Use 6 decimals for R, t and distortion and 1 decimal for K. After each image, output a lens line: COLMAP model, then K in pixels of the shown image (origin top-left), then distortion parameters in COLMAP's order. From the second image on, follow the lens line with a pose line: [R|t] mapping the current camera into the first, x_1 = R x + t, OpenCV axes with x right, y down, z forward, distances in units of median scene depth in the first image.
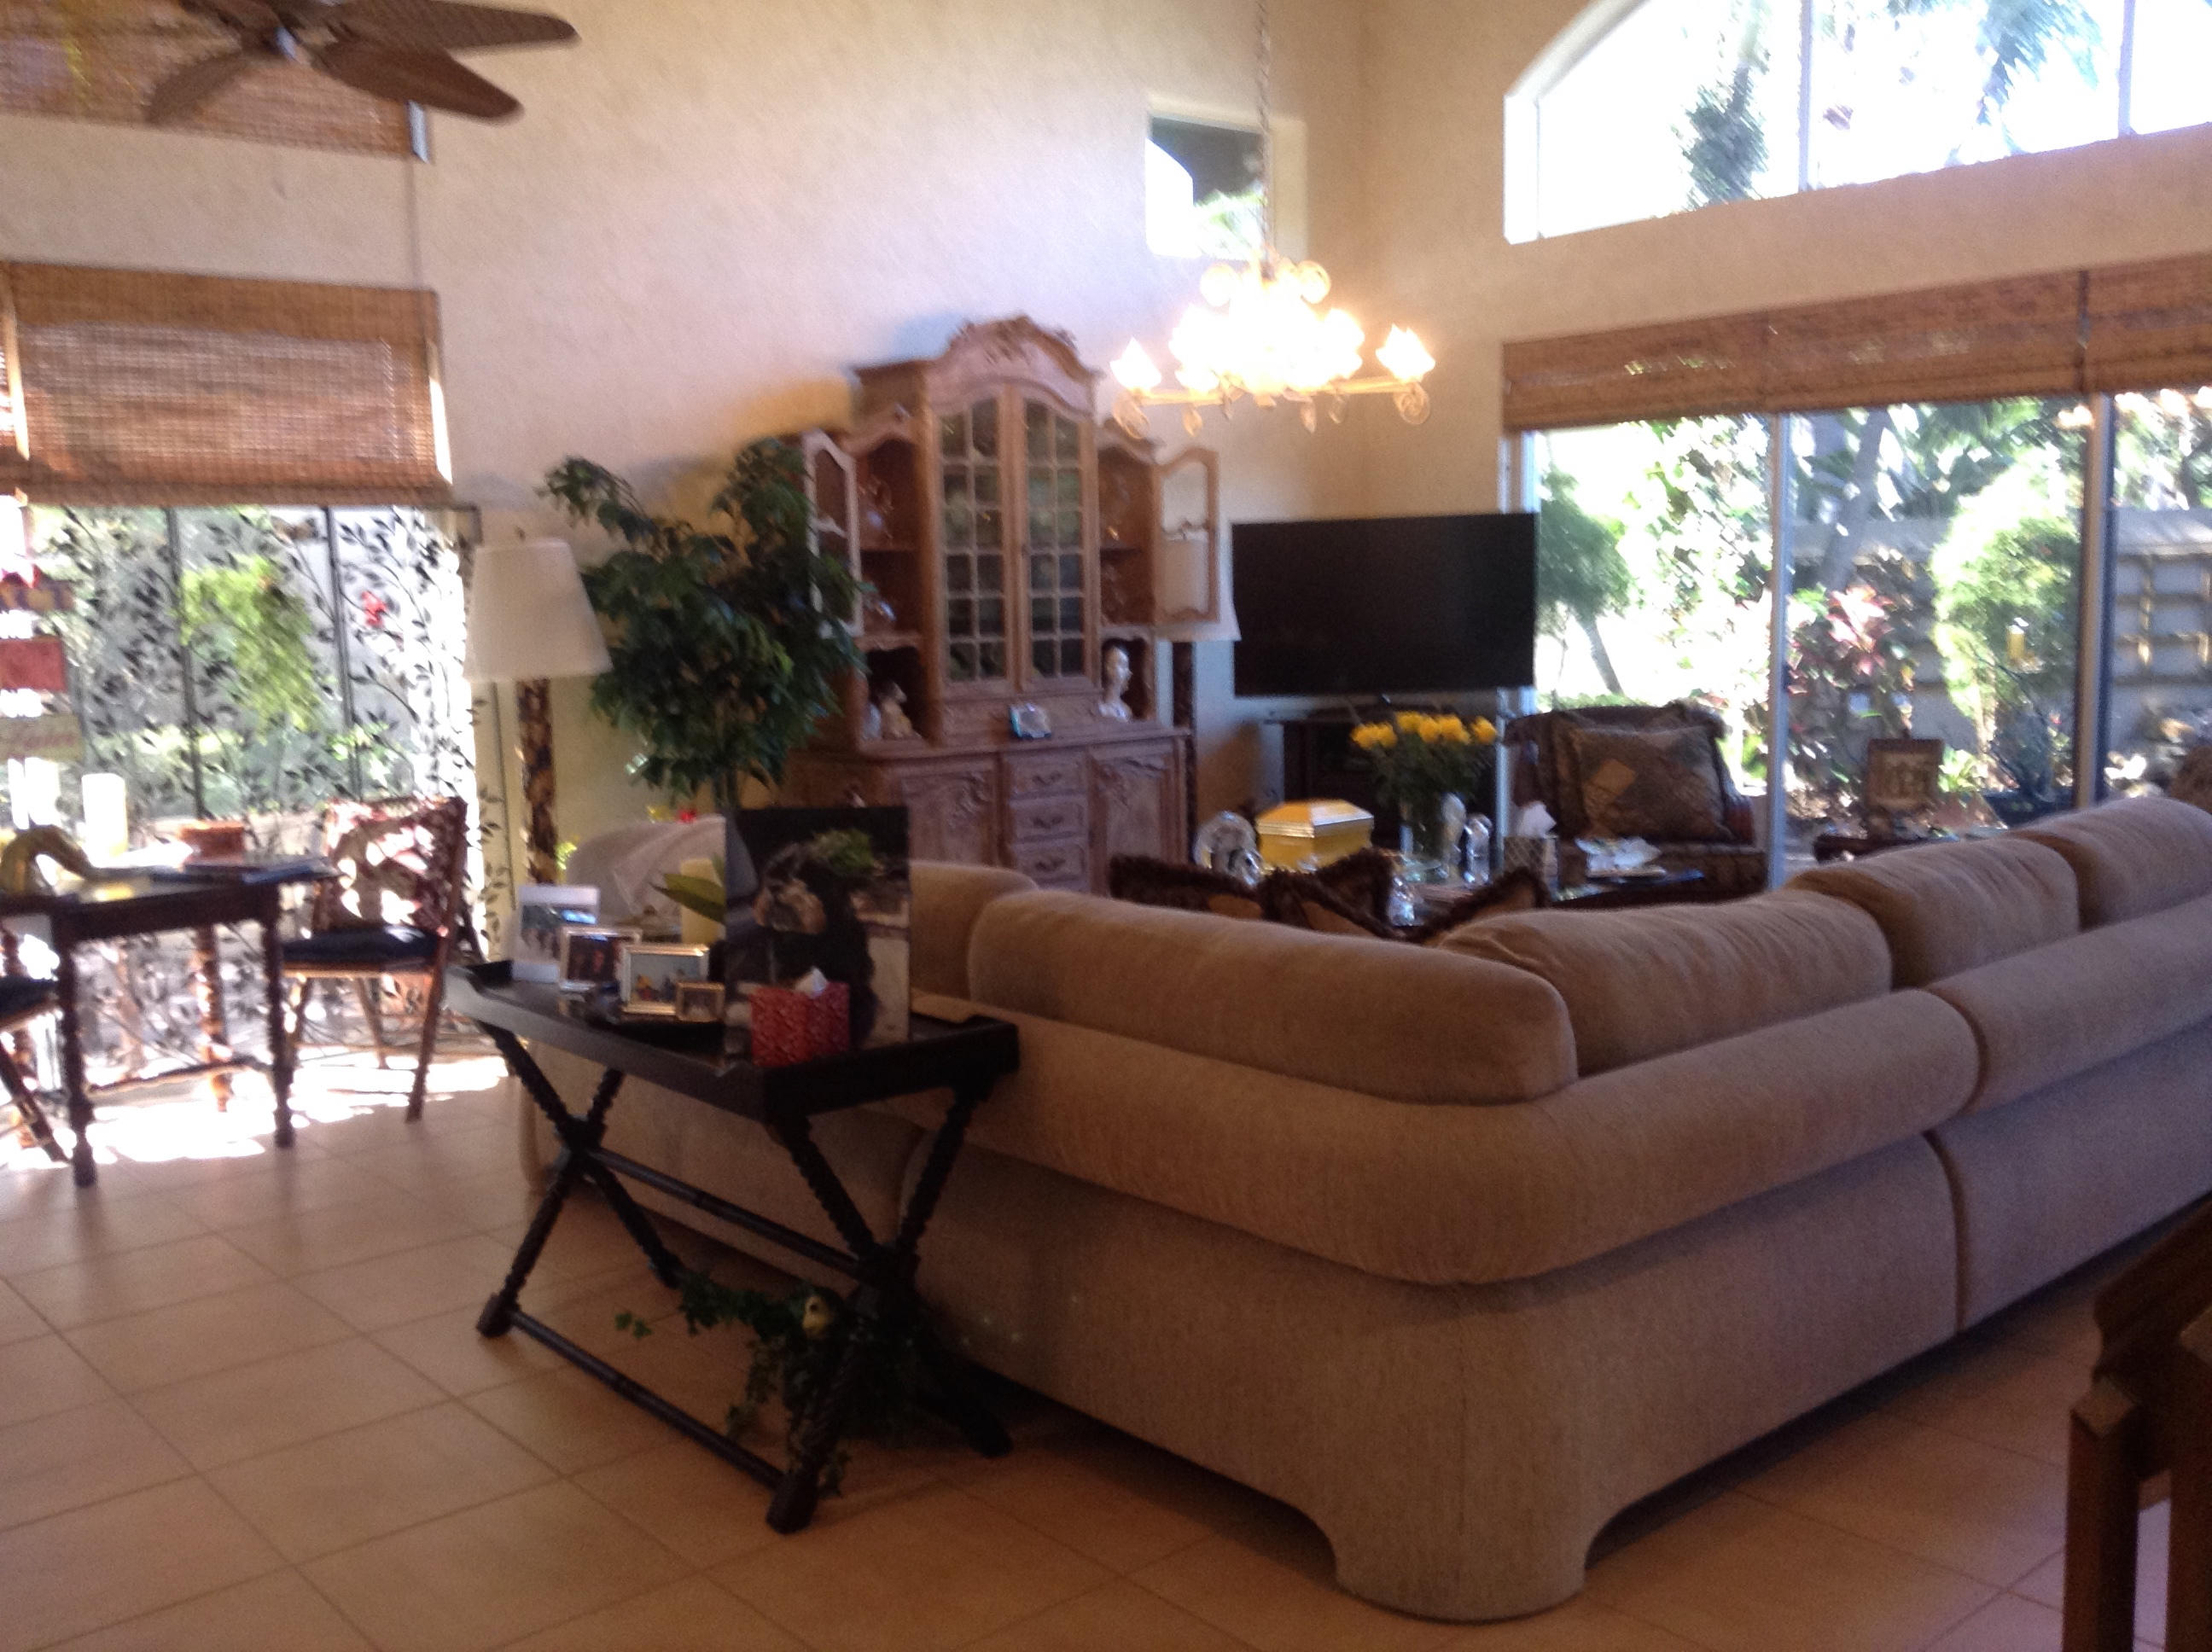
lens RADIAL K [[2001.7, 0, 1115.5], [0, 2001.7, 839.8], [0, 0, 1]] dist [0.129165, -0.258370]
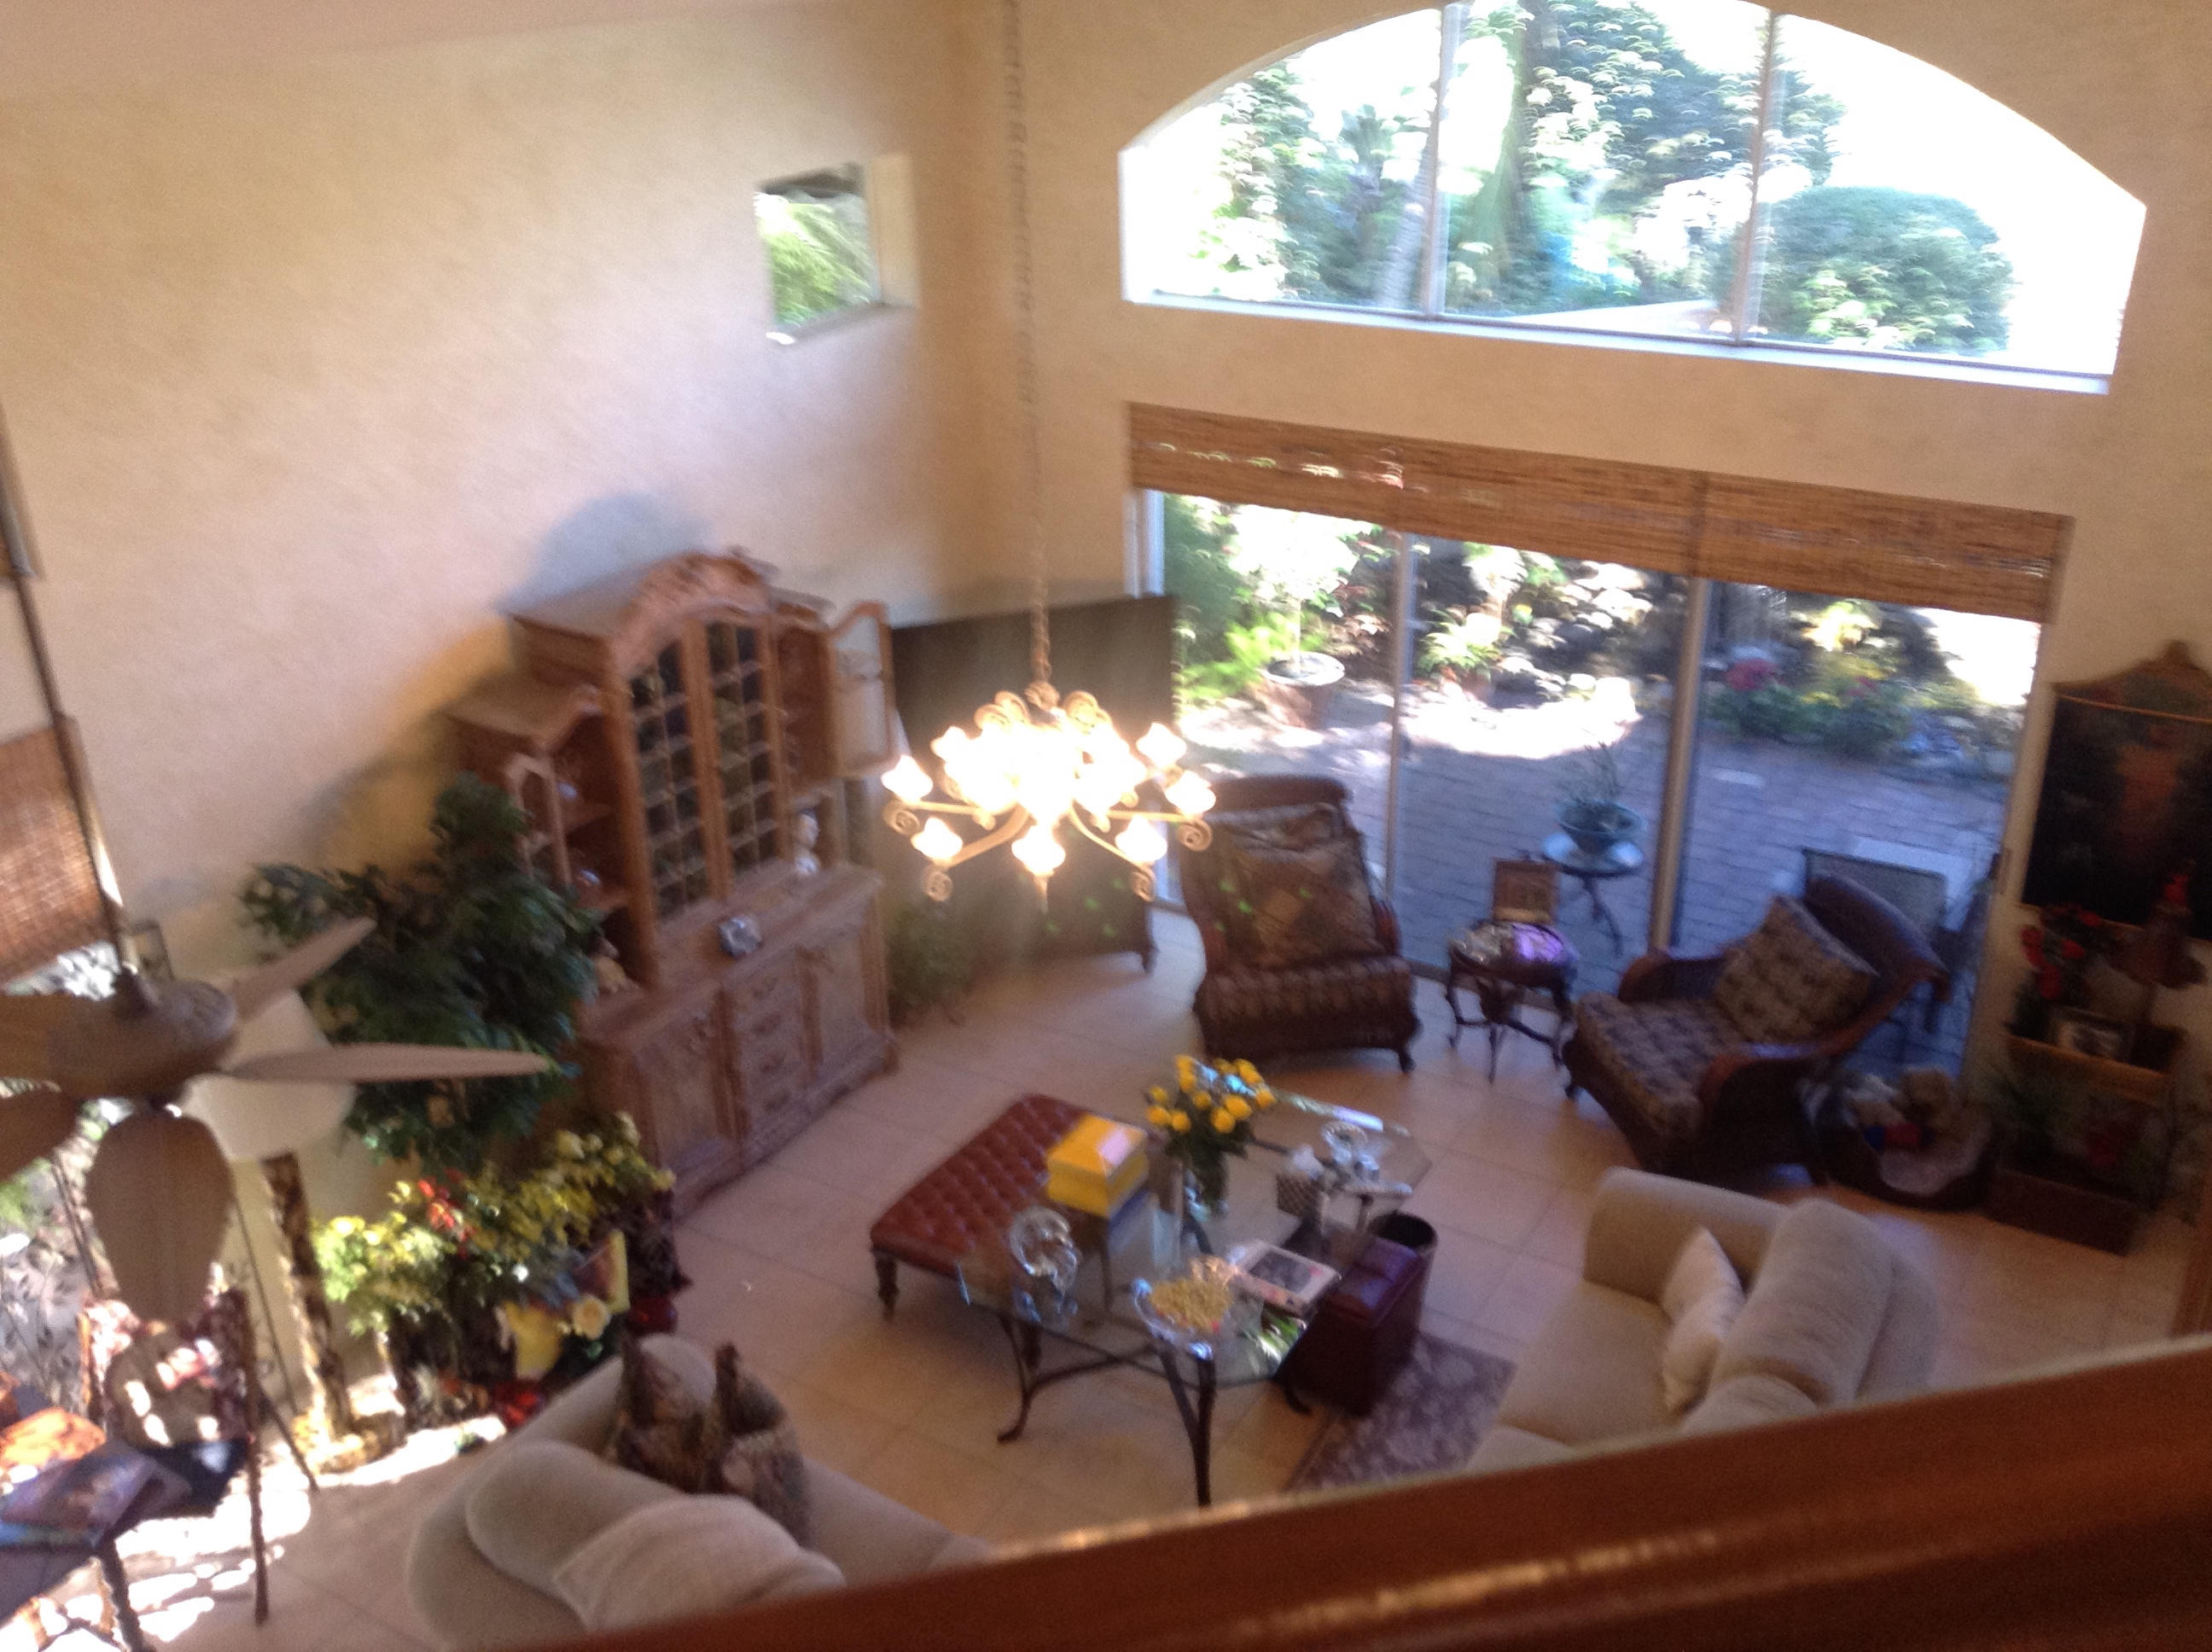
lens RADIAL K [[2001.7, 0, 1110.0], [0, 2001.7, 836.7], [0, 0, 1]] dist [0.129165, -0.258370]
pose [[0.951683, -0.132548, 0.277003, -0.140556], [0.039876, 0.947752, 0.316505, -0.421634], [-0.304482, -0.290167, 0.907245, 0.053430]]
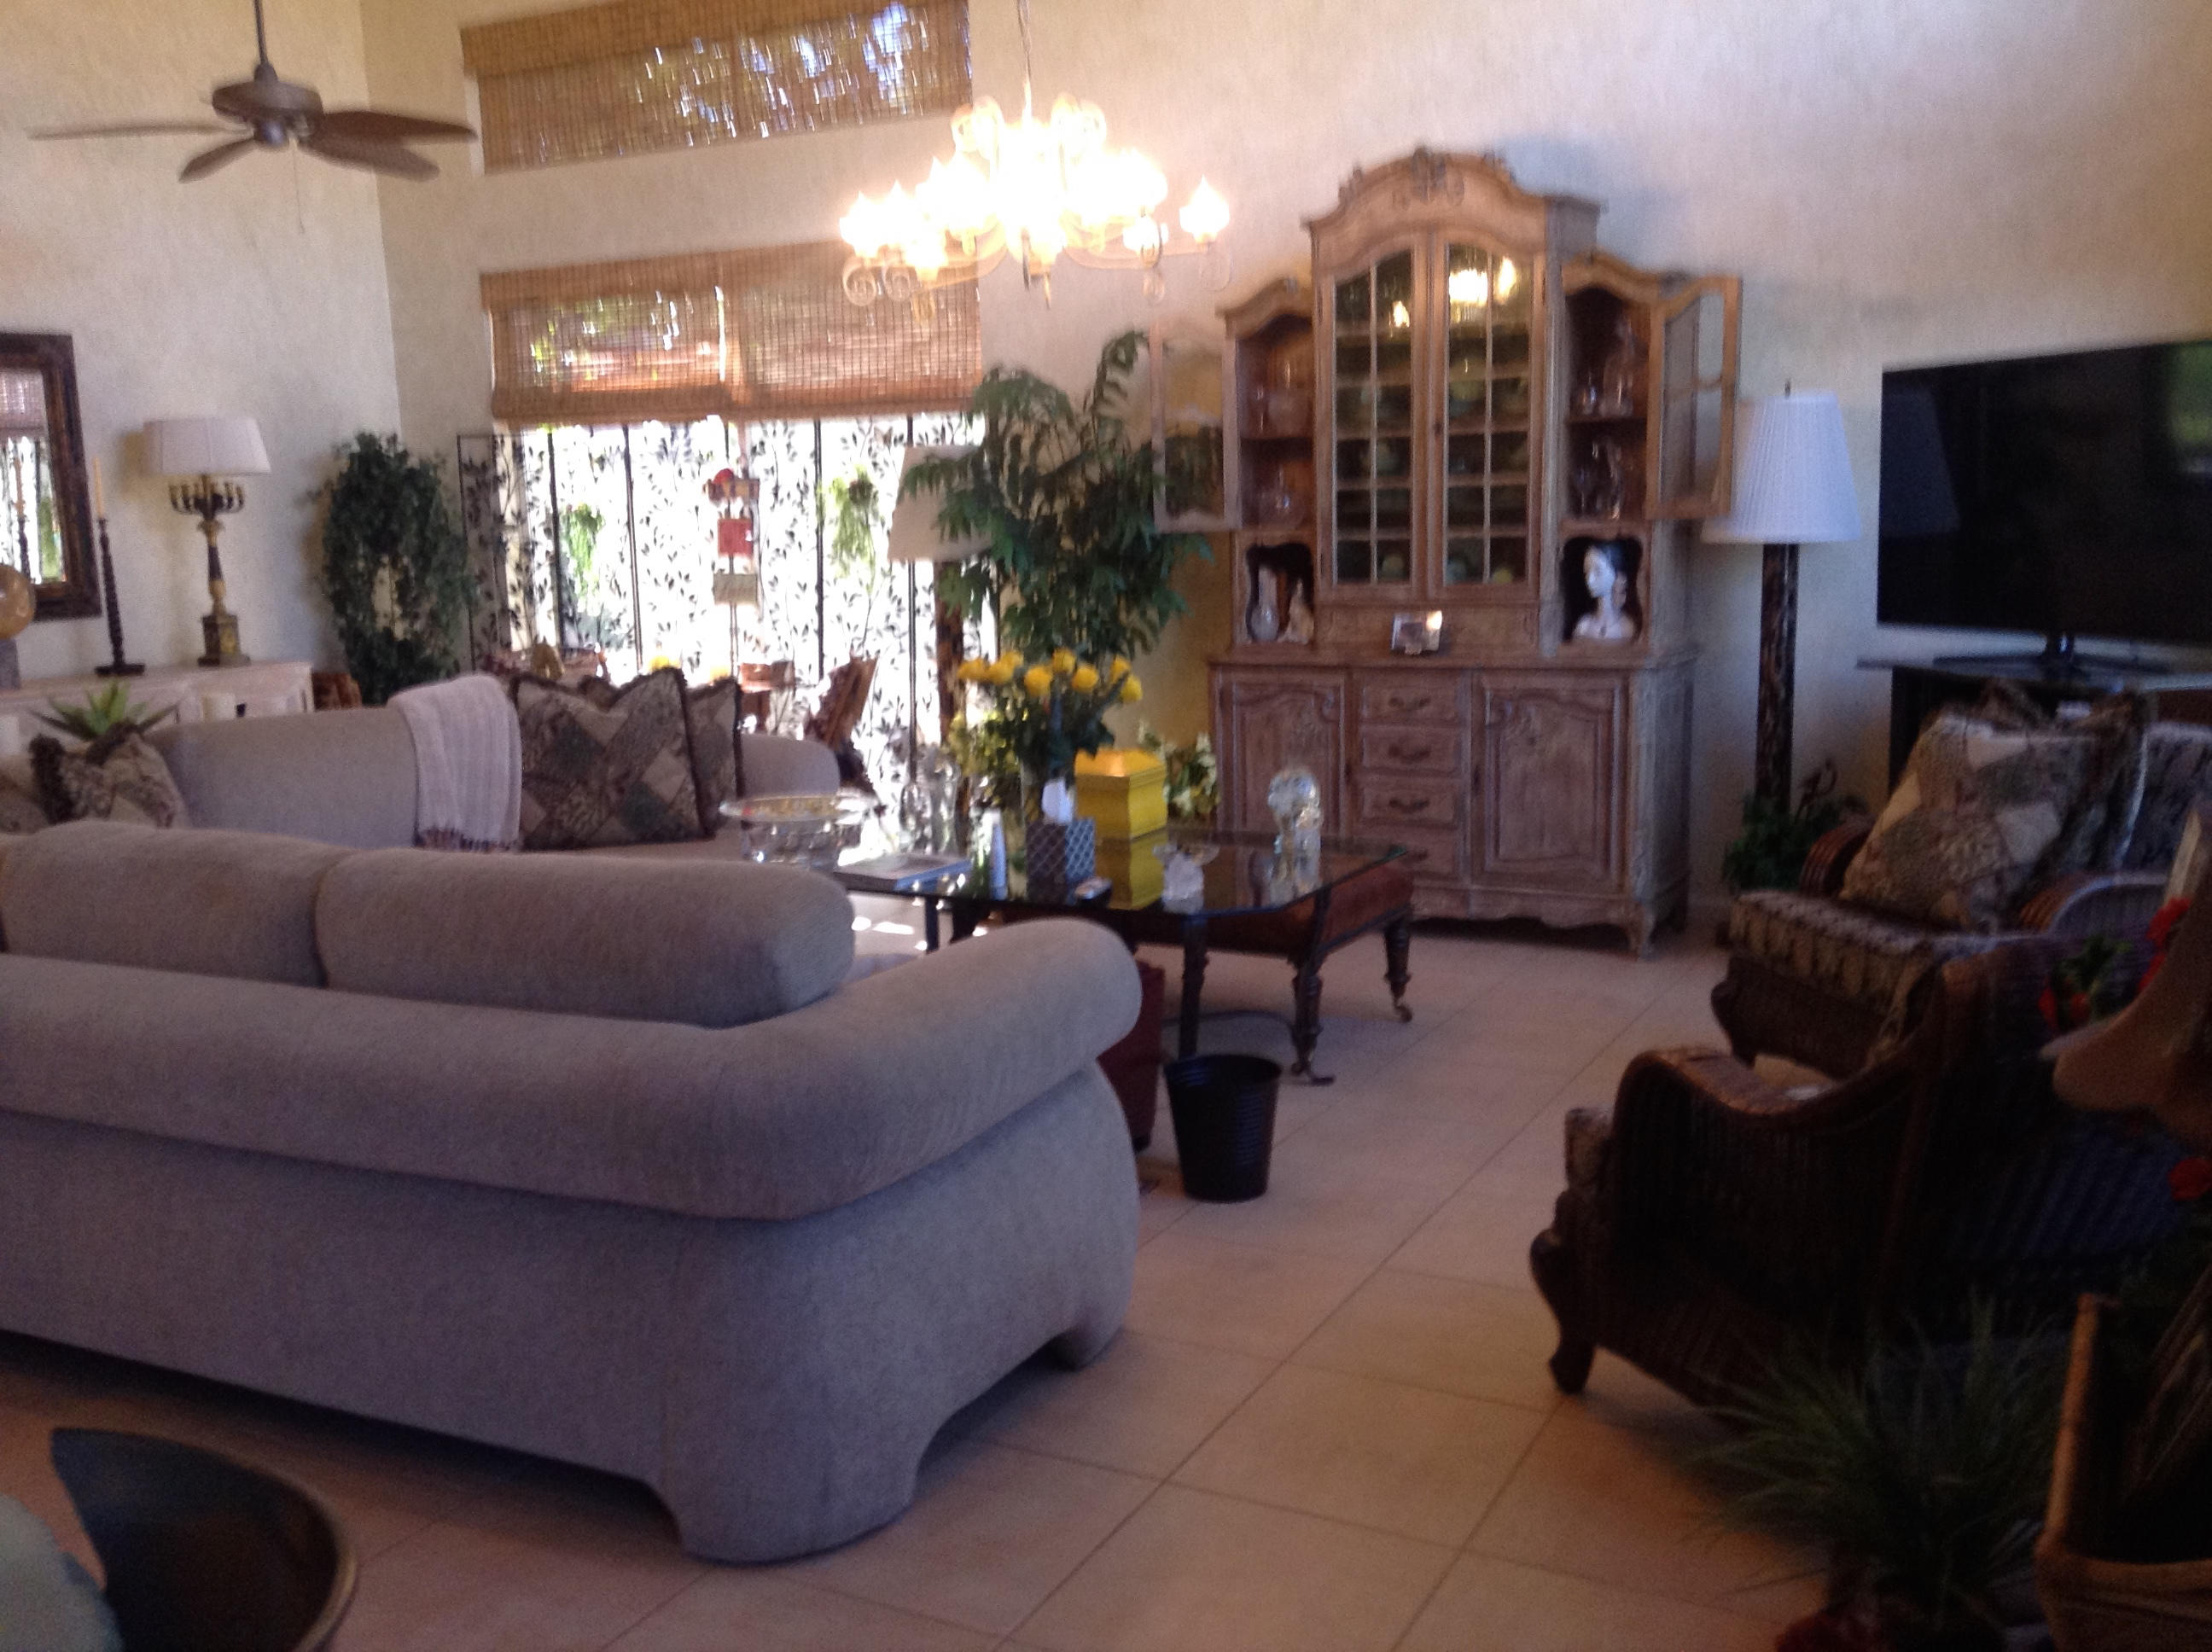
lens RADIAL K [[2001.7, 0, 1107.9], [0, 2001.7, 836.5], [0, 0, 1]] dist [0.129165, -0.258370]
pose [[0.356762, 0.157284, -0.920860, 0.719206], [-0.108874, 0.986008, 0.126231, -0.068957], [0.927829, 0.055223, 0.368894, 0.579632]]
